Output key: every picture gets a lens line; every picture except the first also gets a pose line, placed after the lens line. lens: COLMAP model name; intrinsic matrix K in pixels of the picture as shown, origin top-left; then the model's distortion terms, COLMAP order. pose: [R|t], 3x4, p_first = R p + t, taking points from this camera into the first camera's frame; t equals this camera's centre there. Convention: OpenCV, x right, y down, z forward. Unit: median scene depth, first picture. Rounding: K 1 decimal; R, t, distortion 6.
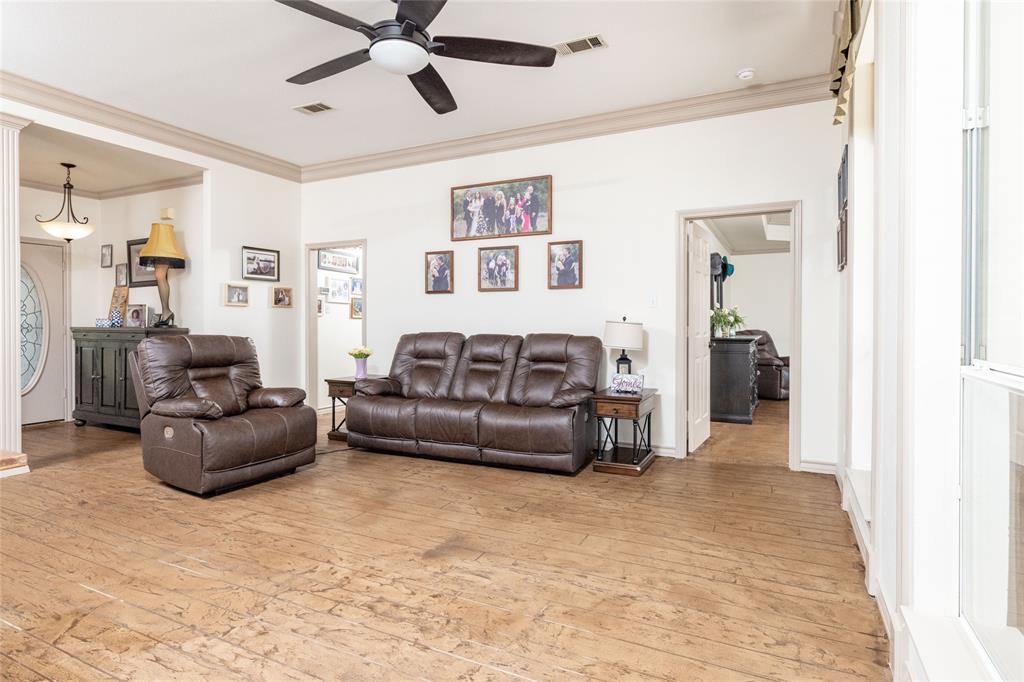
lens RADIAL K [[549.7, 0, 511.1], [0, 549.7, 328.0], [0, 0, 1]] dist [0.000335, 0.000109]
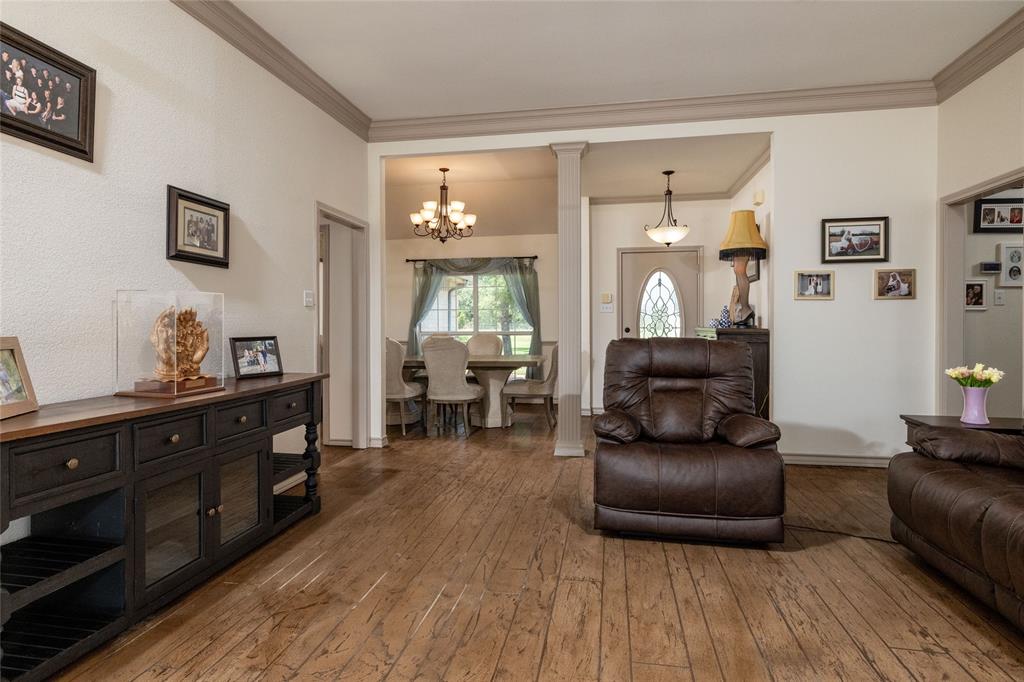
lens RADIAL K [[557.0, 0, 507.4], [0, 557.0, 328.8], [0, 0, 1]] dist [0.000118, -0.000396]
pose [[0.271936, 0.006132, -0.962296, 0.136468], [-0.004485, 0.999977, 0.005105, -0.002901], [0.962305, 0.002927, 0.271958, 0.422550]]
